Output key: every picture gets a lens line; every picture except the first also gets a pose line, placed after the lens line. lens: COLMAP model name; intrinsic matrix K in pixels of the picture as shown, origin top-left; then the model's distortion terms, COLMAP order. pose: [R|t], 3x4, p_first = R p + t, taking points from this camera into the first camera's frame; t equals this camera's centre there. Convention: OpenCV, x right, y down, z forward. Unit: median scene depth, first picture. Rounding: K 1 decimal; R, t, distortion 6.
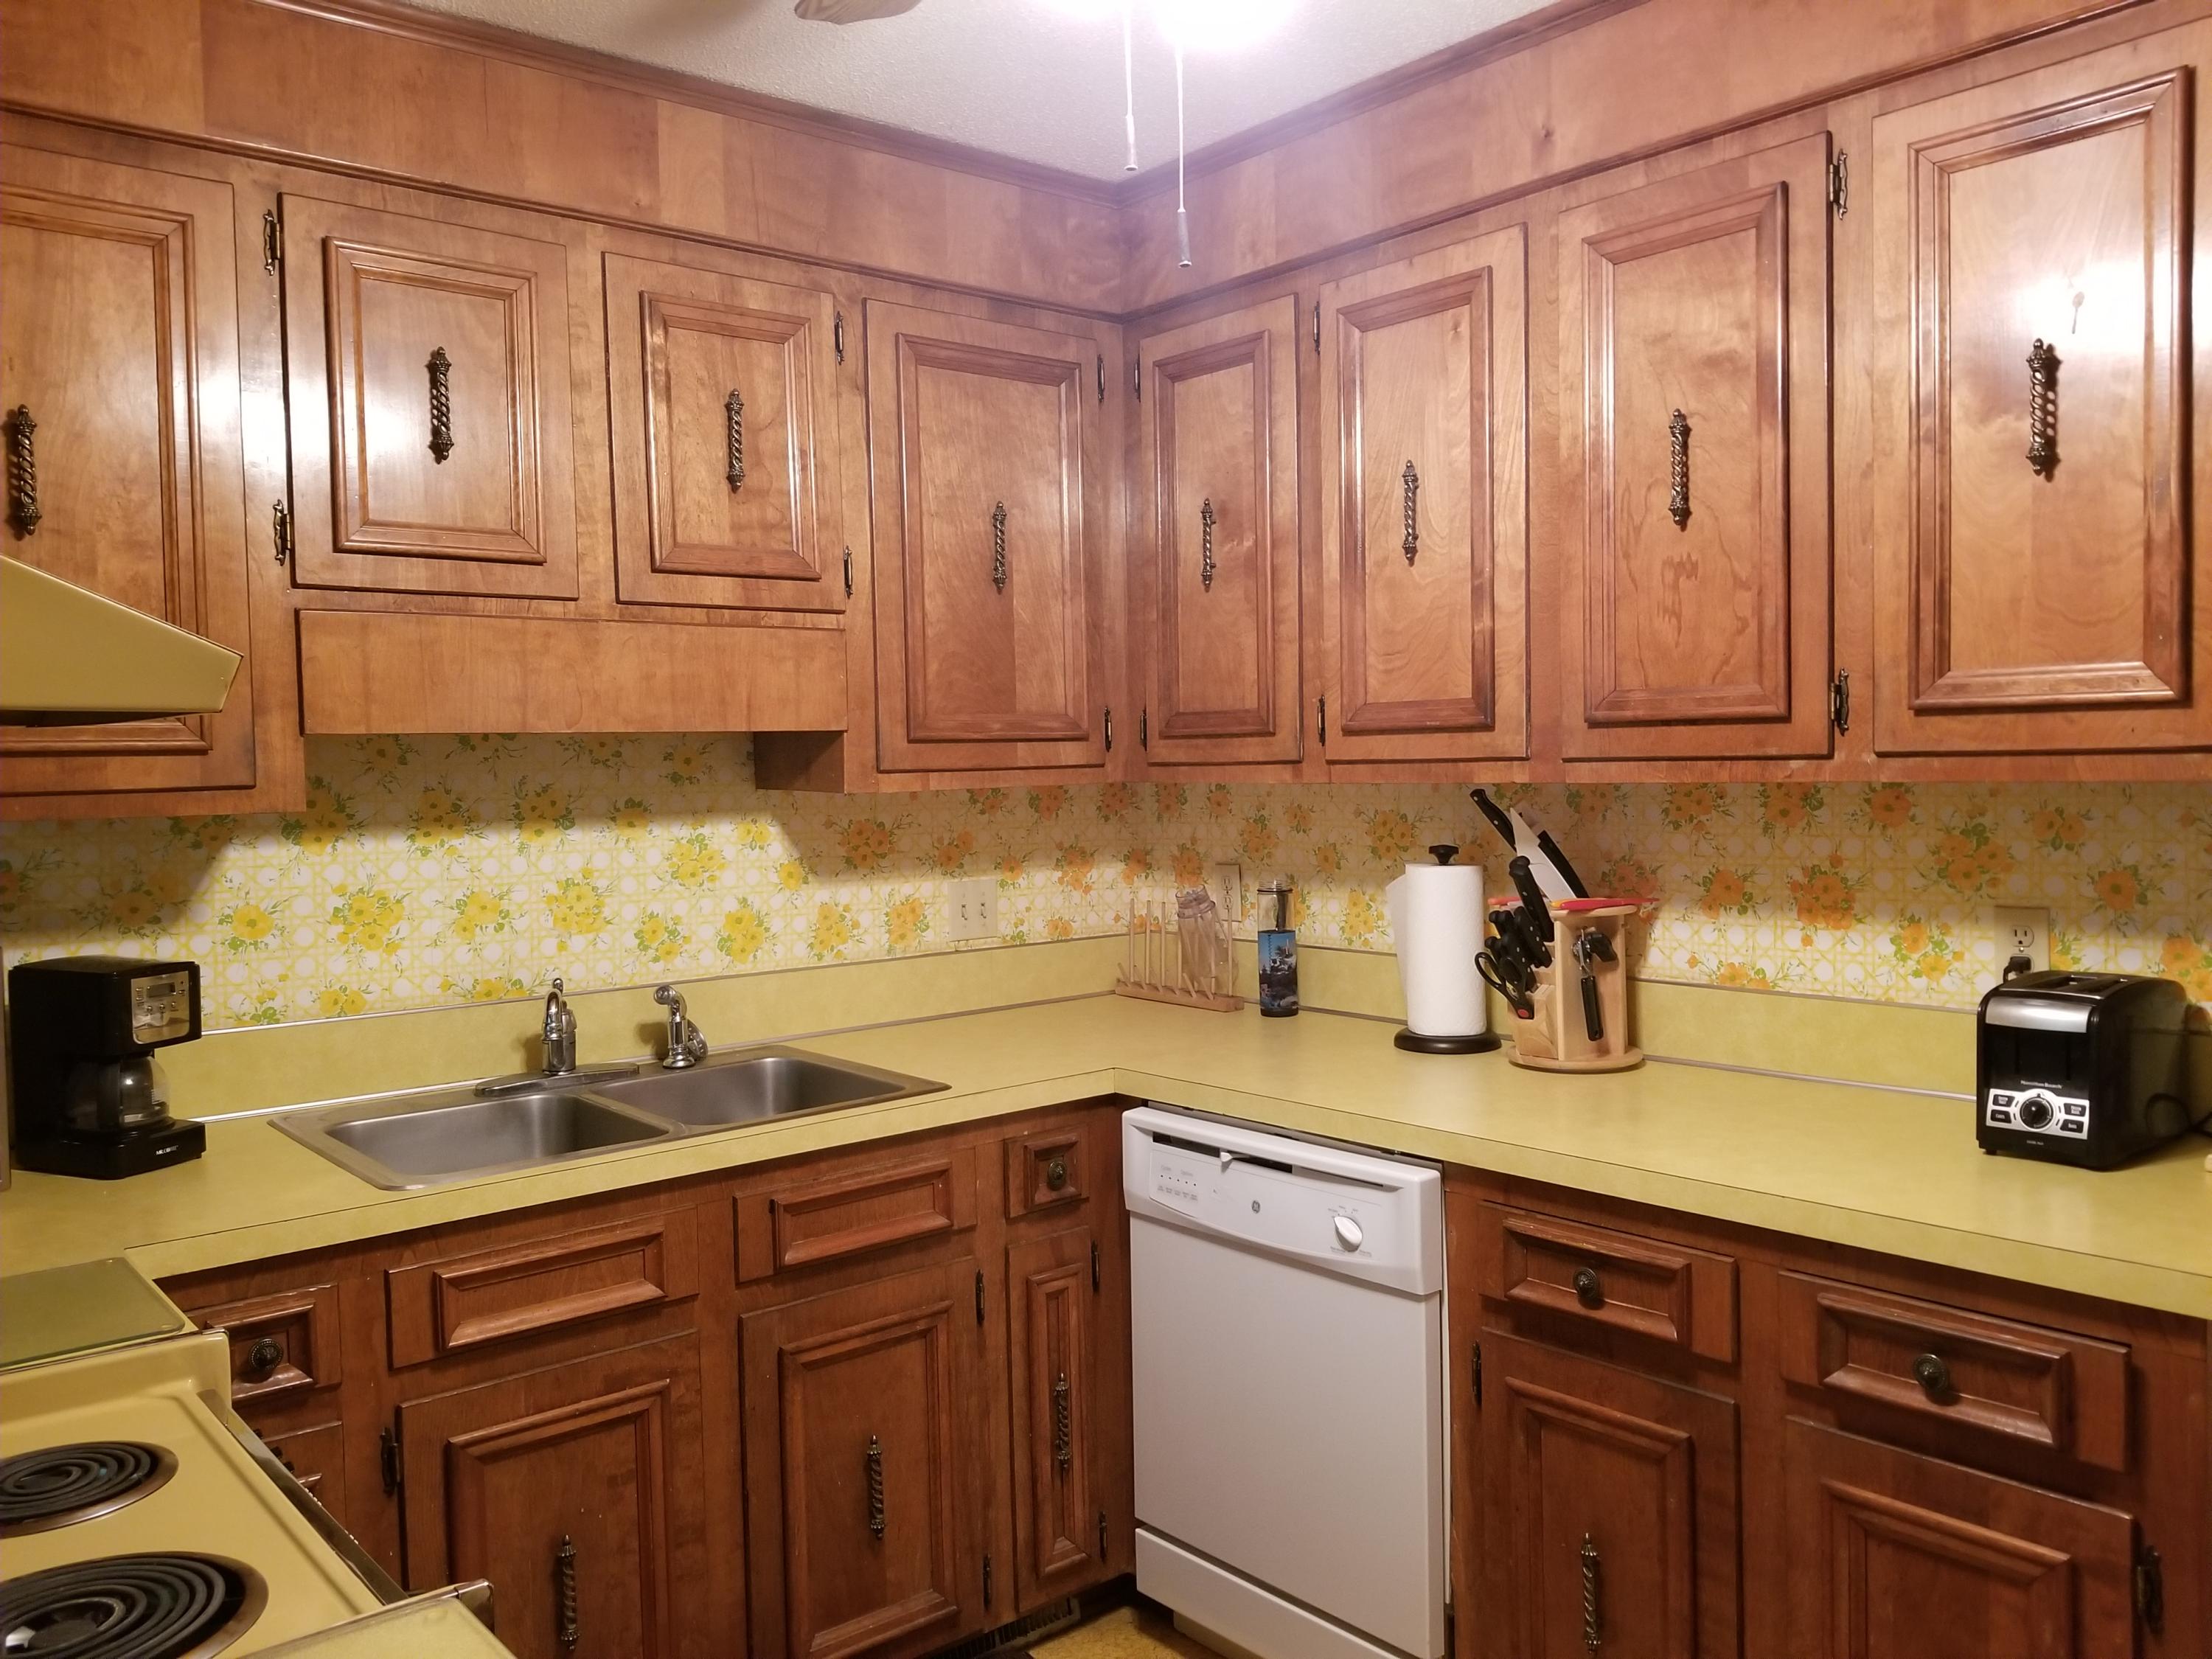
lens RADIAL K [[1673.1, 0, 1112.2], [0, 1673.1, 822.4], [0, 0, 1]] dist [-0.001517, -0.041852]
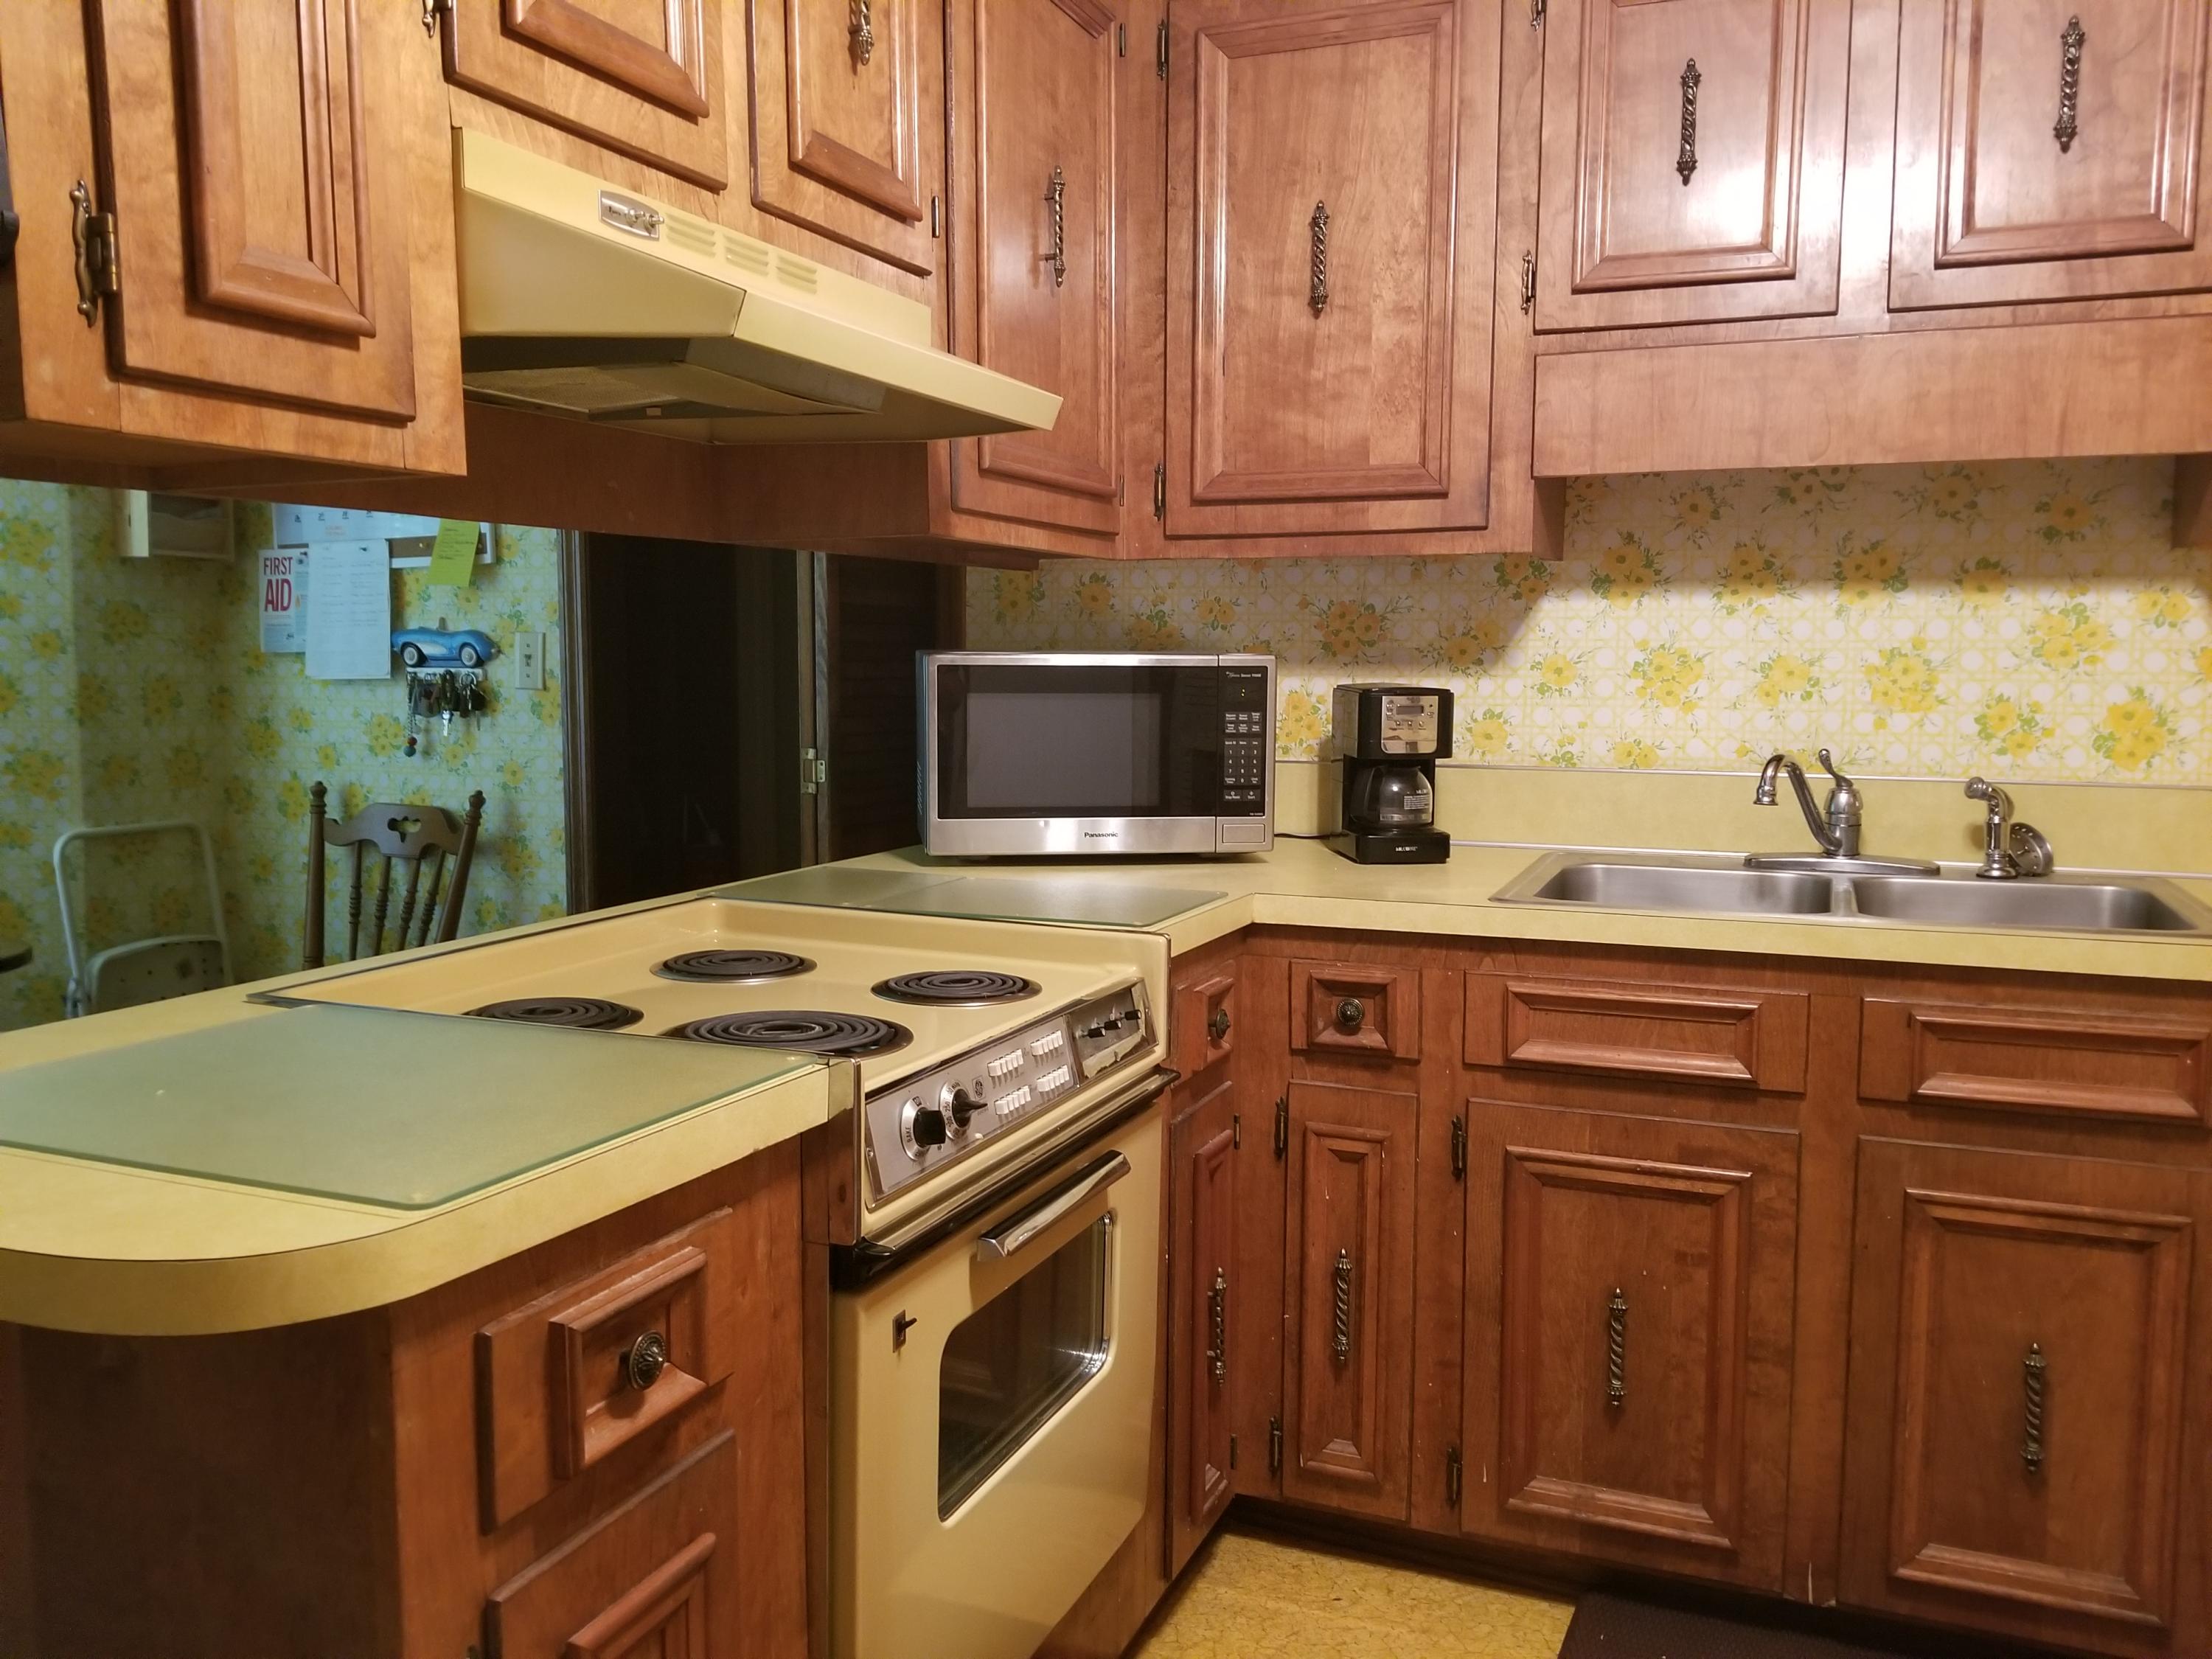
lens RADIAL K [[1673.1, 0, 1107.5], [0, 1673.1, 852.4], [0, 0, 1]] dist [-0.001517, -0.041852]
pose [[0.453312, 0.123849, -0.882706, 0.316200], [-0.045584, 0.992225, 0.115805, 0.064976], [0.890186, -0.012258, 0.455433, 0.251672]]
